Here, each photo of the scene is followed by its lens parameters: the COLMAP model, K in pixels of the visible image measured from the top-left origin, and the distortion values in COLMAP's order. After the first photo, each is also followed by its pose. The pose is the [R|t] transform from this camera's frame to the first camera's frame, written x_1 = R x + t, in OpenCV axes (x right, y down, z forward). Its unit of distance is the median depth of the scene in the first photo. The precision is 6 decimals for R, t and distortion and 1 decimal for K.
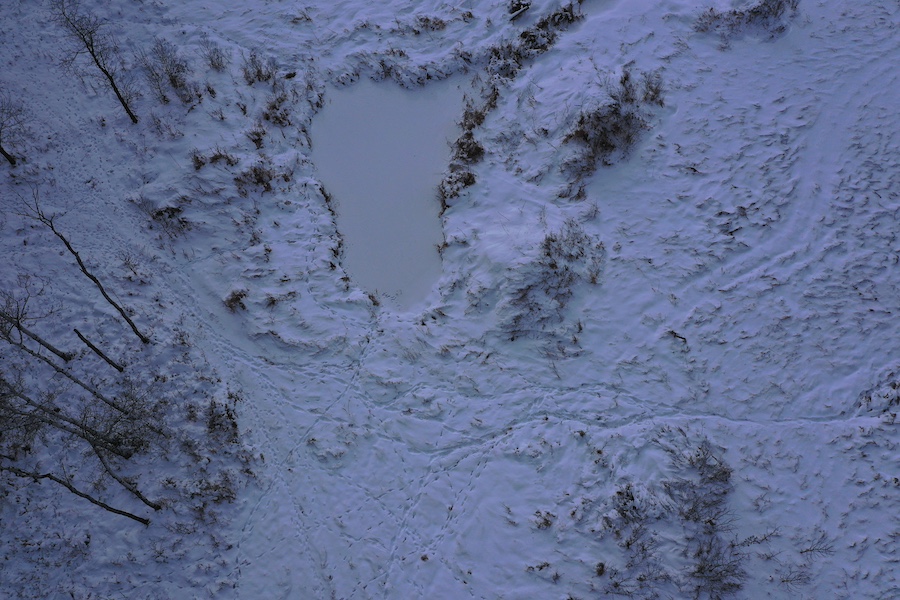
lens RADIAL K [[707.4, 0, 453.1], [0, 707.4, 302.7], [0, 0, 1]] dist [0.001960, 0.009827]
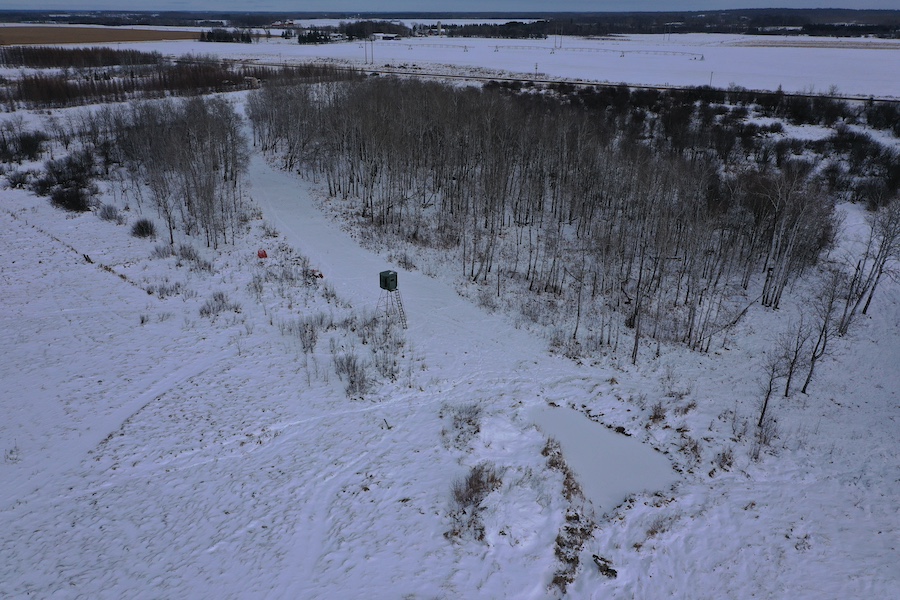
lens RADIAL K [[707.4, 0, 448.2], [0, 707.4, 304.9], [0, 0, 1]] dist [0.001960, 0.009827]
pose [[-0.912903, 0.158417, -0.376182, 0.711463], [-0.375602, 0.034751, 0.926129, -1.469057], [0.159787, 0.986761, 0.027777, 0.620390]]
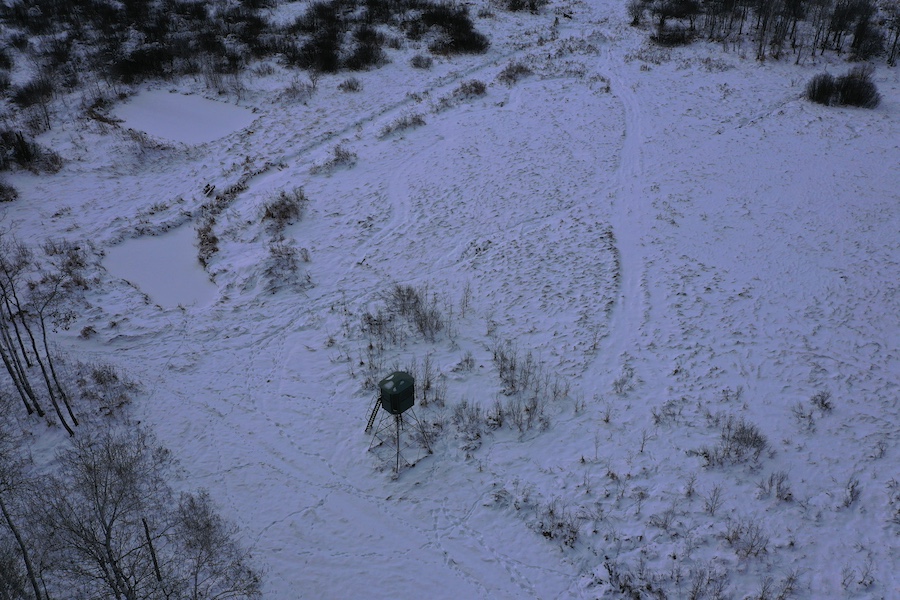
lens RADIAL K [[707.4, 0, 449.2], [0, 707.4, 298.9], [0, 0, 1]] dist [0.001960, 0.009827]
pose [[0.846558, -0.302499, 0.437989, -0.271400], [0.491232, 0.760890, -0.423956, 0.881301], [-0.205015, 0.574057, 0.792734, -0.357127]]
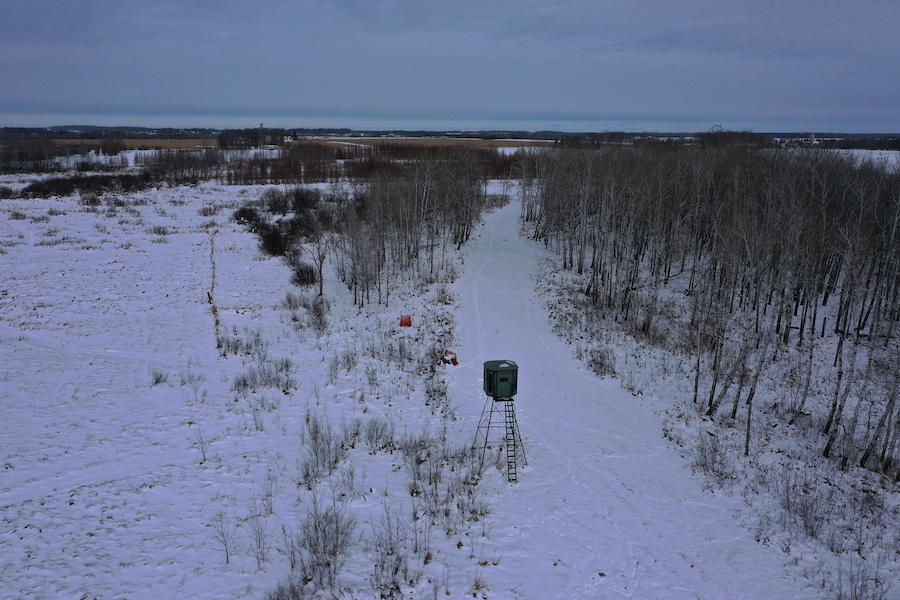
lens RADIAL K [[707.4, 0, 445.5], [0, 707.4, 302.4], [0, 0, 1]] dist [0.001960, 0.009827]
pose [[-0.997805, -0.016109, 0.064232, 0.147831], [0.060845, 0.159808, 0.985271, -0.638559], [-0.026137, 0.987017, -0.158477, 0.633822]]
